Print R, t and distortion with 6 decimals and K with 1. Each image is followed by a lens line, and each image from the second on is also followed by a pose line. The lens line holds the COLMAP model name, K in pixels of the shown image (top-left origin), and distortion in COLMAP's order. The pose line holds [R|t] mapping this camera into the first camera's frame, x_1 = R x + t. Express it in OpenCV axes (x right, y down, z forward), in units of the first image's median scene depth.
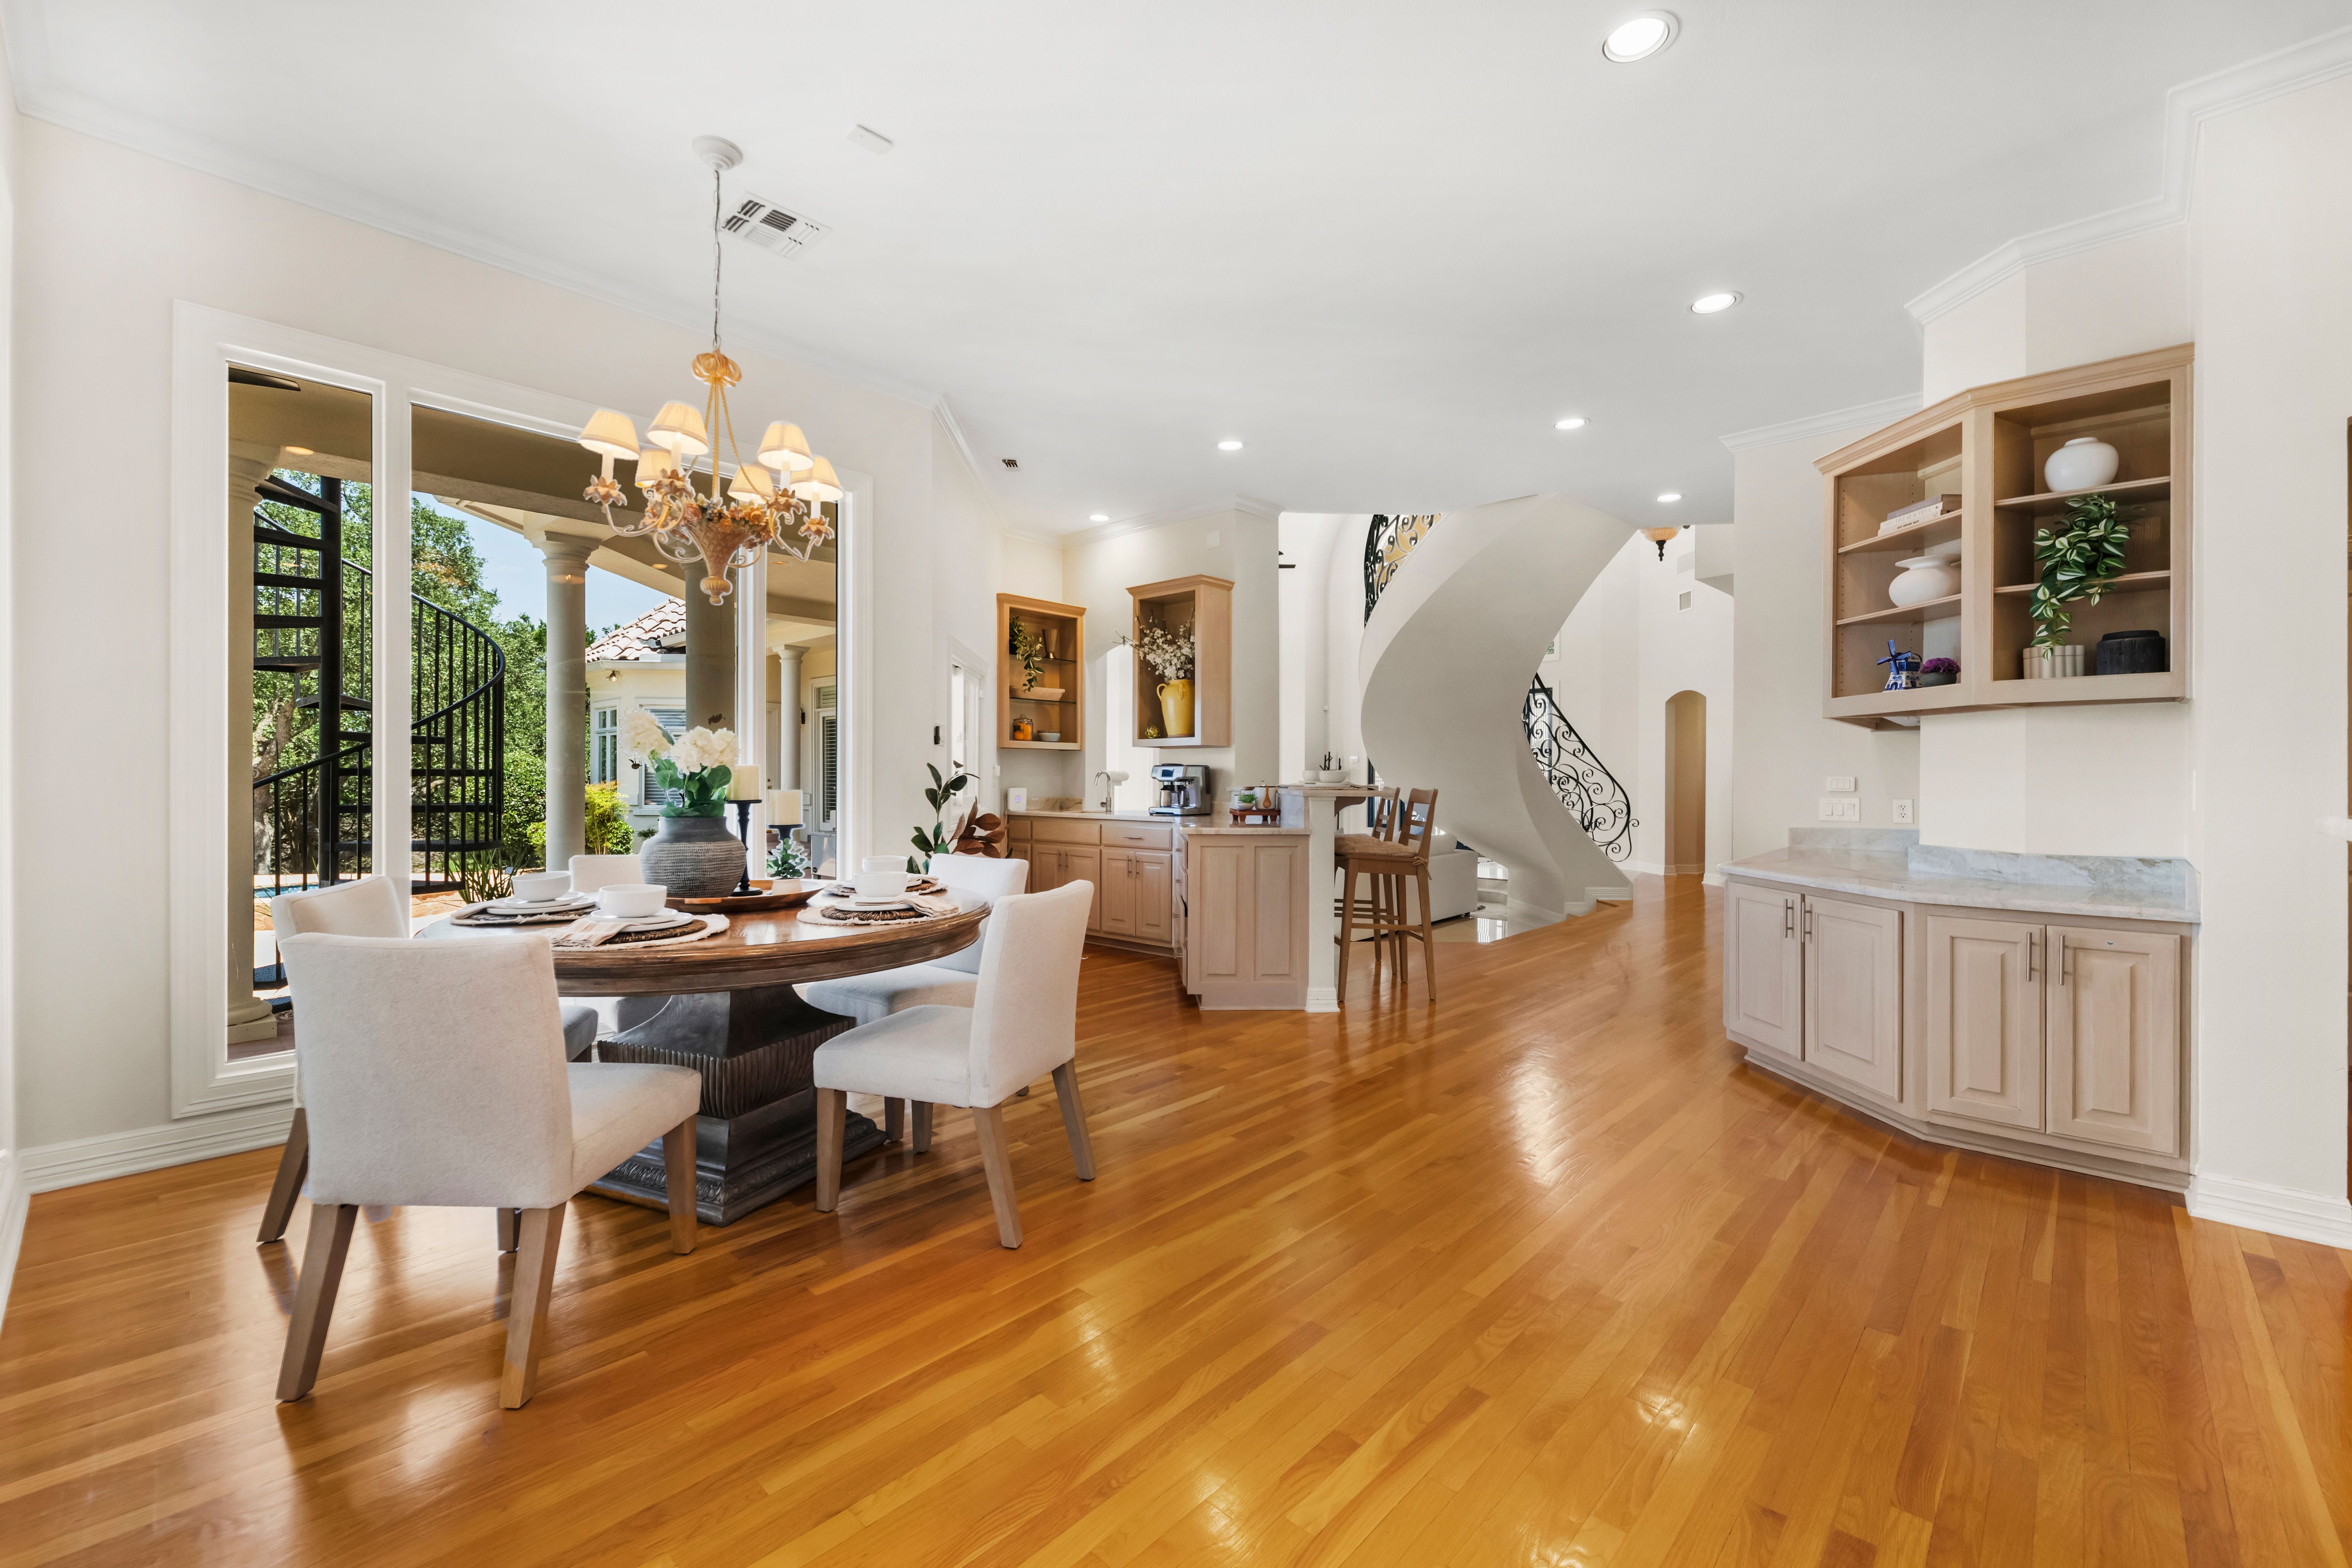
lens RADIAL K [[970.8, 0, 1179.0], [0, 970.8, 786.8], [0, 0, 1]] dist [-0.000303, -0.002408]
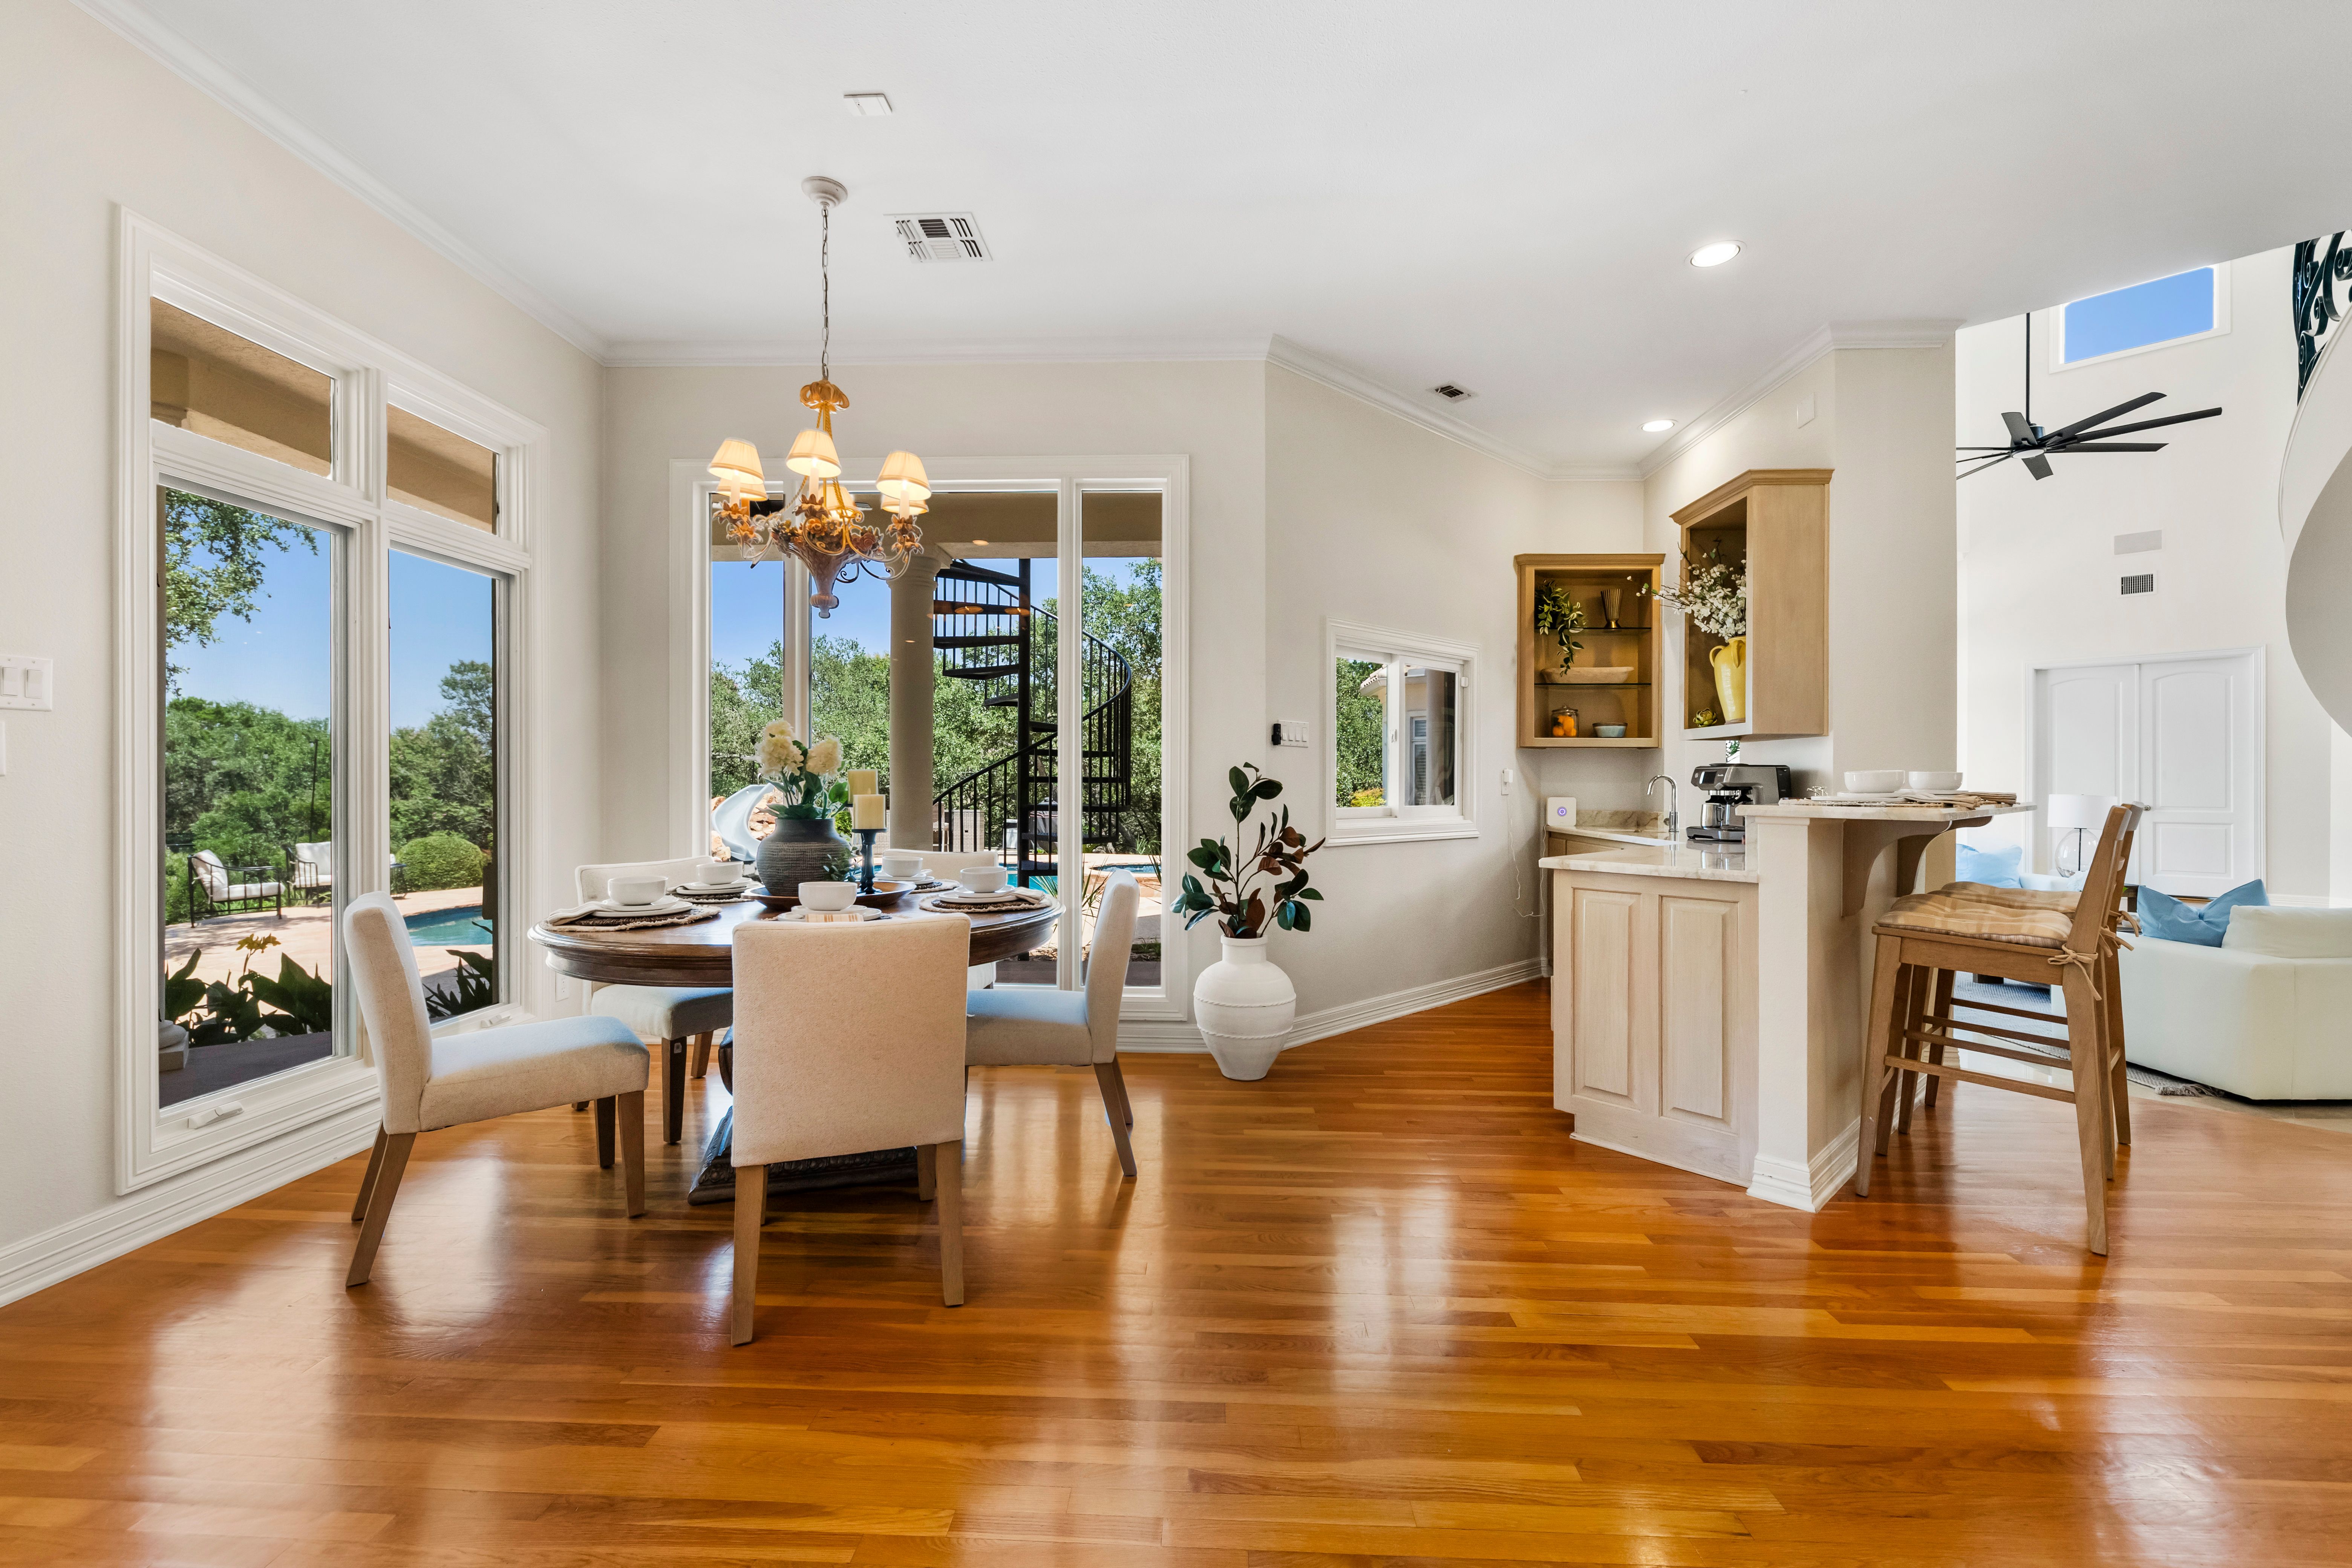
lens RADIAL K [[970.8, 0, 1145.7], [0, 970.8, 786.9], [0, 0, 1]] dist [-0.000303, -0.002408]
pose [[0.631787, 0.004317, -0.775130, 0.253891], [-0.012218, 0.999916, -0.004390, -0.000161], [0.775045, 0.012244, 0.631787, 0.265729]]
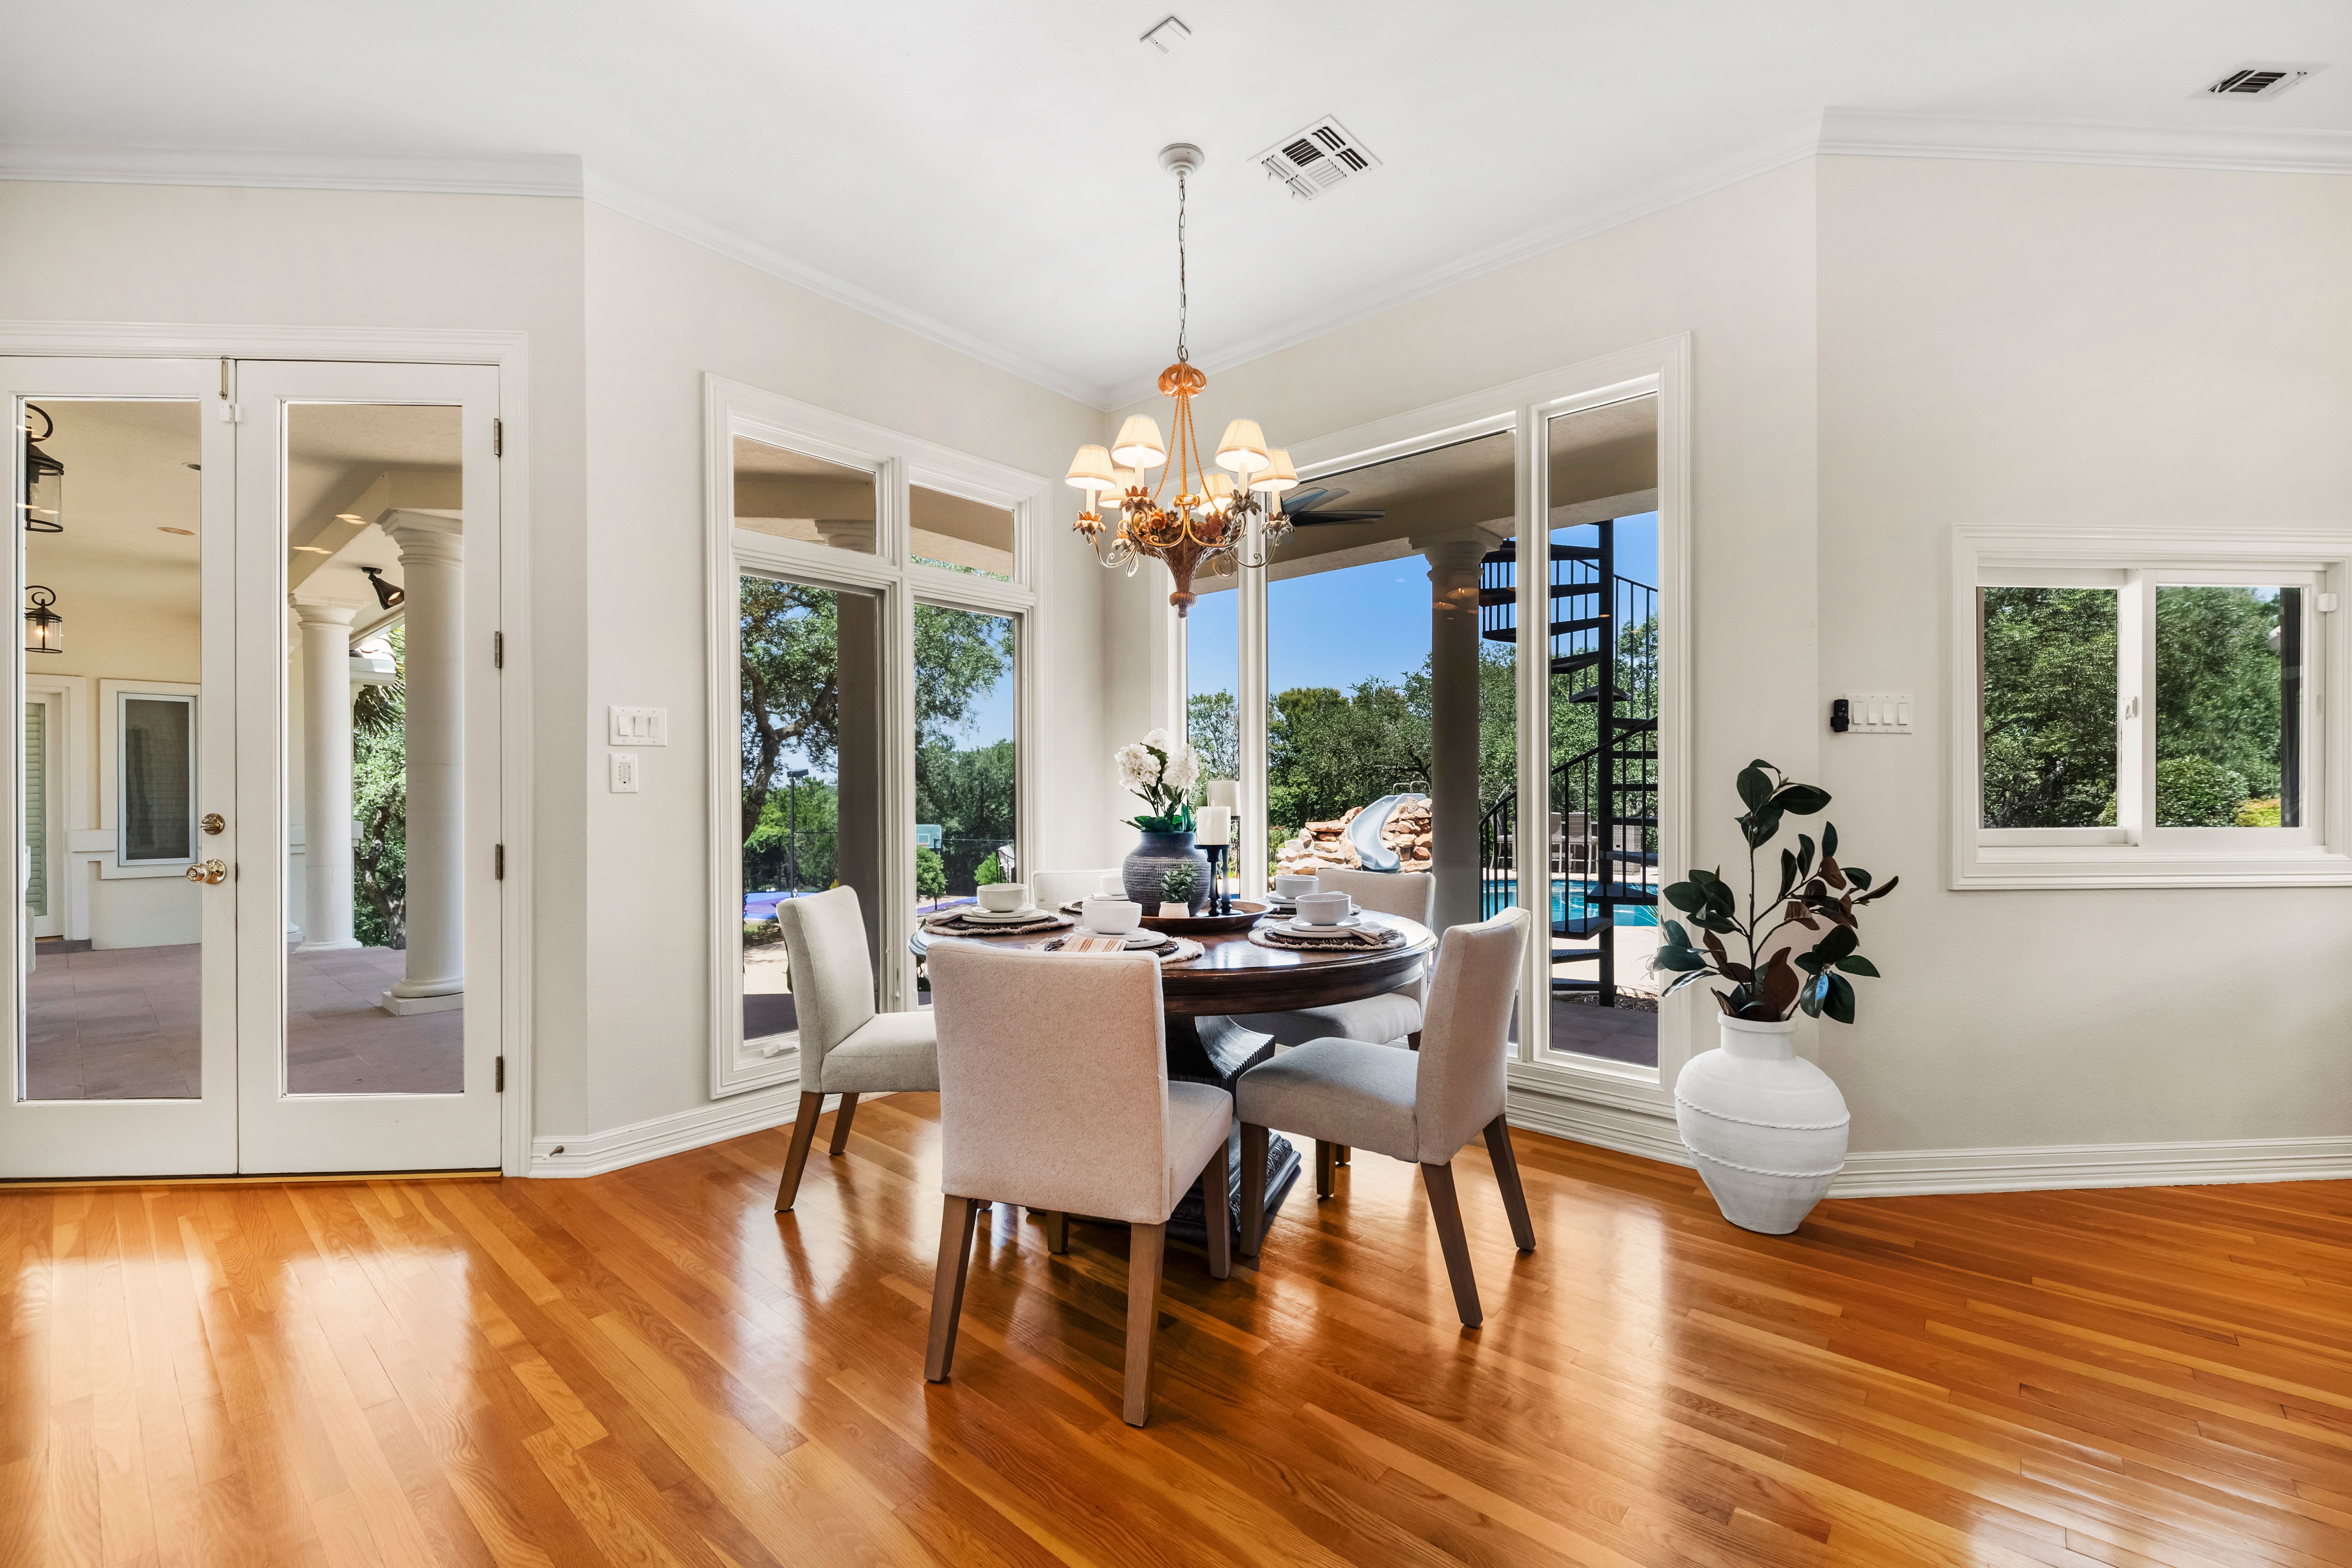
lens RADIAL K [[970.8, 0, 1163.9], [0, 970.8, 800.5], [0, 0, 1]] dist [-0.000303, -0.002408]
pose [[0.017135, 0.006575, -0.999832, 0.228975], [-0.007992, 0.999947, 0.006438, -0.002149], [0.999821, 0.007880, 0.017186, 0.433390]]
